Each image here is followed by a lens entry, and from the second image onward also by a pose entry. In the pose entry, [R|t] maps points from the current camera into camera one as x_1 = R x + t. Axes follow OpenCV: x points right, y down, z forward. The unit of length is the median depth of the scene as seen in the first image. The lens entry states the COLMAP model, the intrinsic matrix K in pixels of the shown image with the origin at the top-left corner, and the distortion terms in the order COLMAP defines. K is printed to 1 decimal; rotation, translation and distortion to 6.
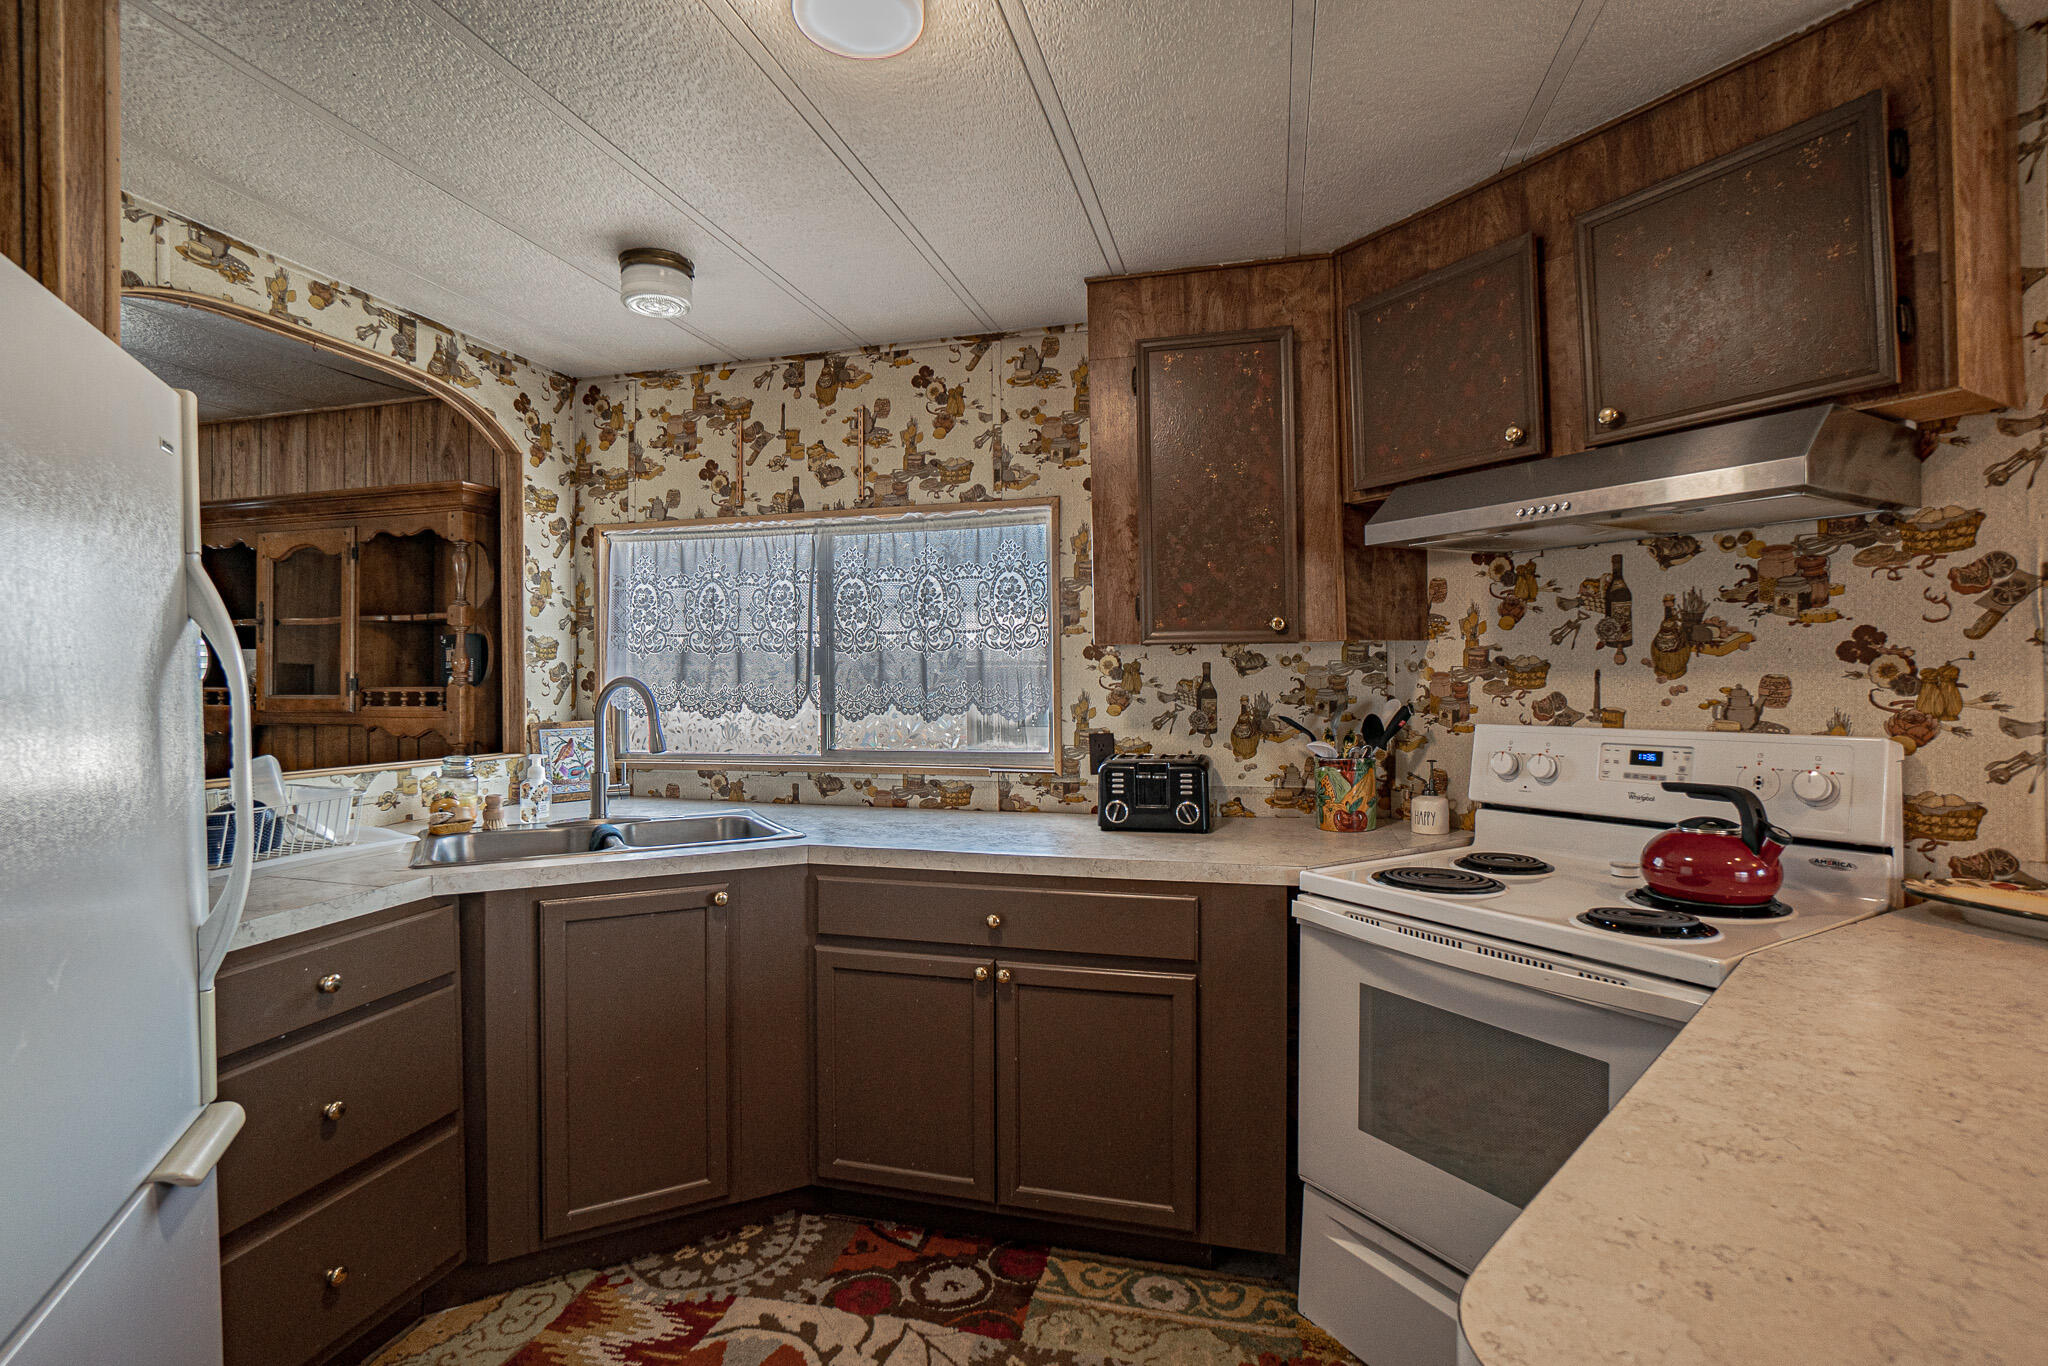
lens RADIAL K [[959.2, 0, 1020.9], [0, 959.2, 669.3], [0, 0, 1]] dist [-0.058659, 0.021960]
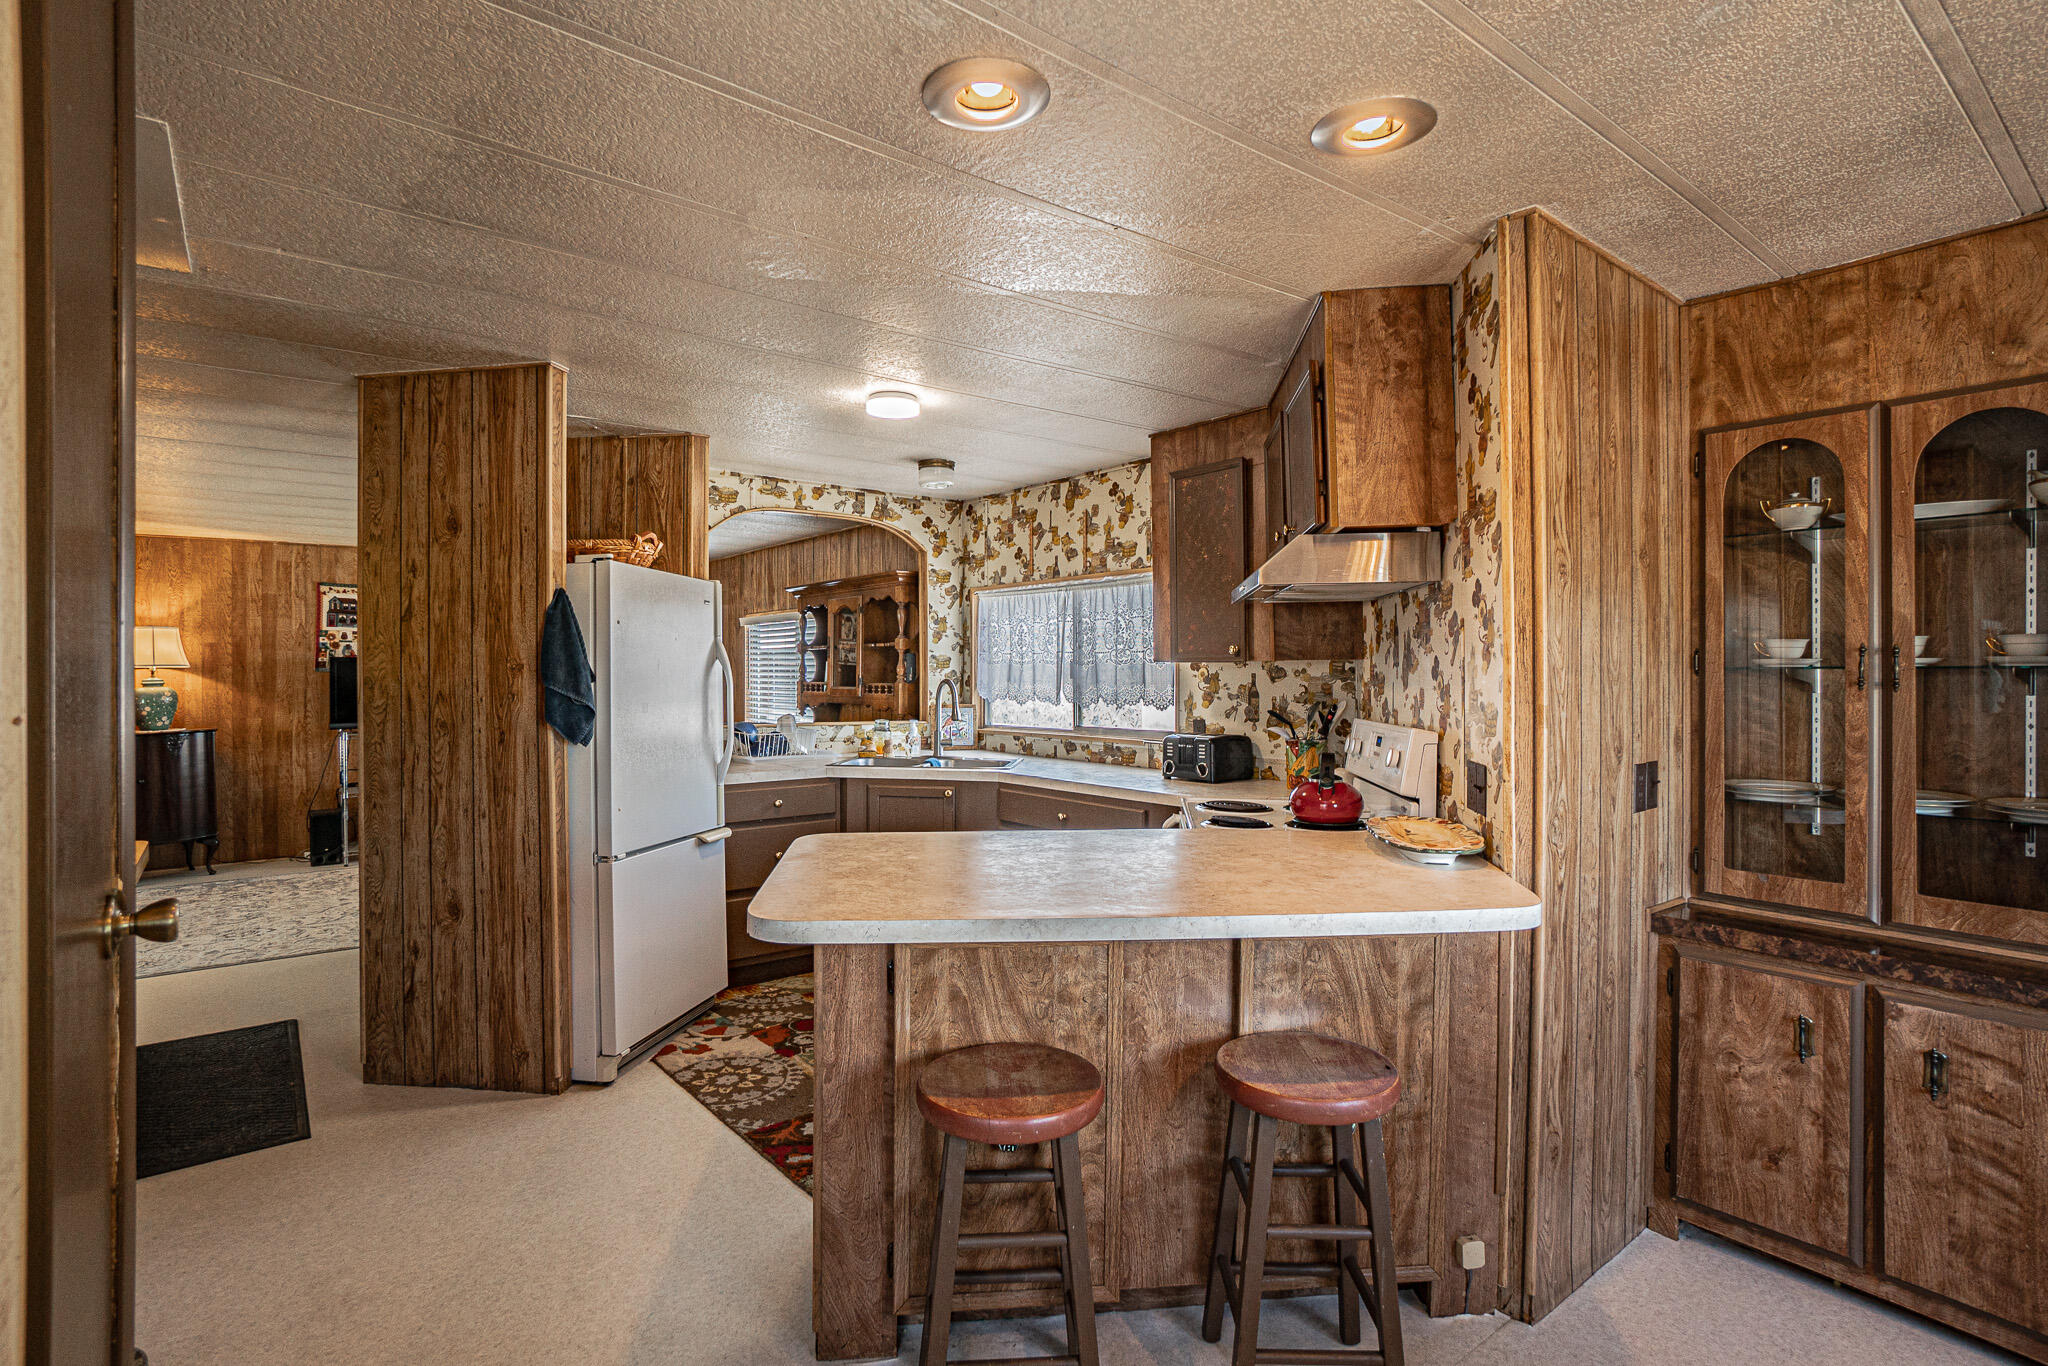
lens RADIAL K [[1024.6, 0, 1019.8], [0, 1024.6, 671.6], [0, 0, 1]] dist [-0.032029, 0.001154]
pose [[0.794545, 0.006367, -0.607172, 0.781519], [-0.003614, 0.999977, 0.005757, -0.015952], [0.607195, -0.002380, 0.794550, -0.422435]]
